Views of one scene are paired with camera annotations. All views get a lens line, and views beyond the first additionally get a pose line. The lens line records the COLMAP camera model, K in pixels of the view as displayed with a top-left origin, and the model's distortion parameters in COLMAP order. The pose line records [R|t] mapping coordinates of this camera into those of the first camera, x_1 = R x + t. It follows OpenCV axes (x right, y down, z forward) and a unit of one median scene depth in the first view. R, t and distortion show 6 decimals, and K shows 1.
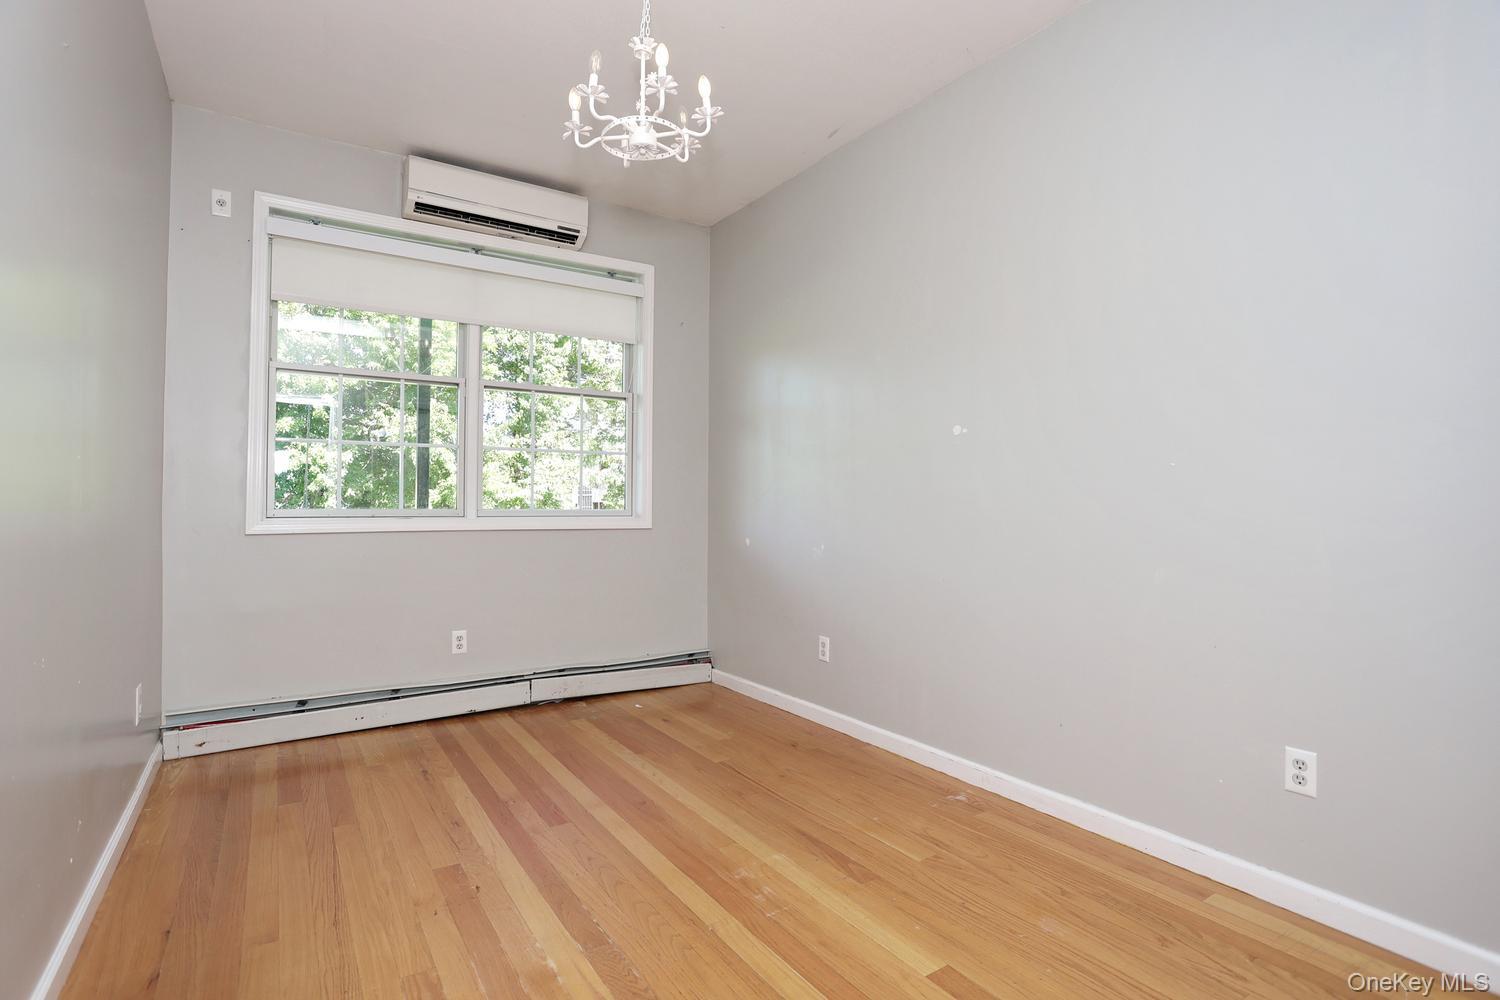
lens RADIAL K [[728.6, 0, 745.9], [0, 728.6, 502.5], [0, 0, 1]] dist [-0.044878, 0.013022]
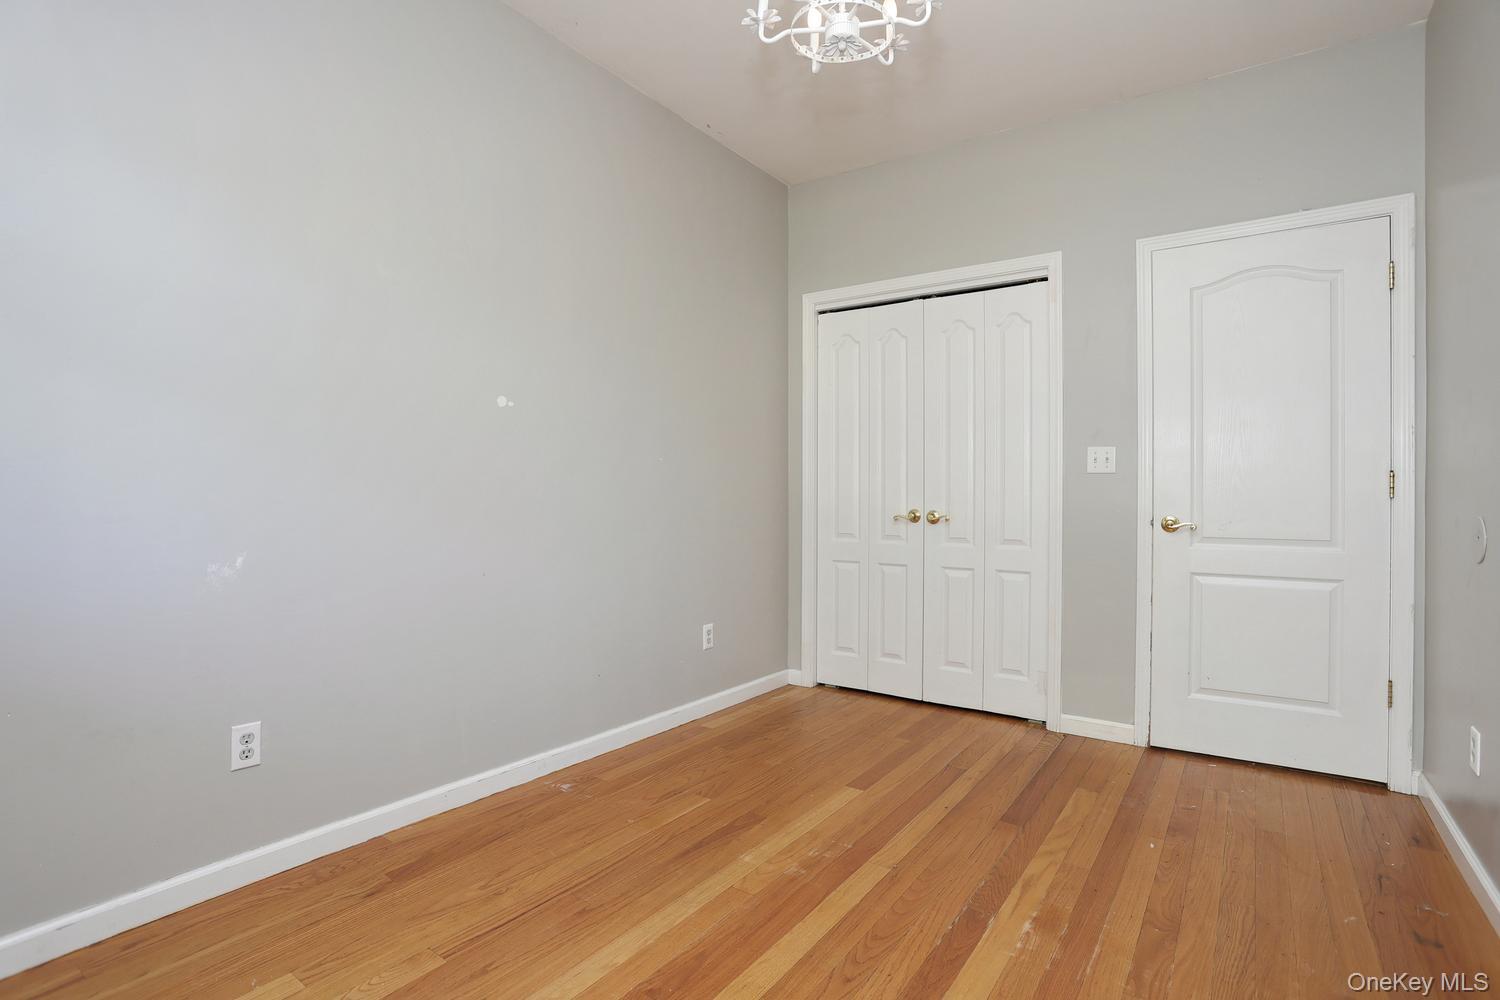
lens RADIAL K [[728.6, 0, 742.4], [0, 728.6, 502.7], [0, 0, 1]] dist [-0.044878, 0.013022]
pose [[-0.358151, -0.015829, 0.933529, -0.832749], [-0.012665, 0.999847, 0.012095, 0.012480], [-0.933578, -0.007491, -0.358297, 1.351267]]
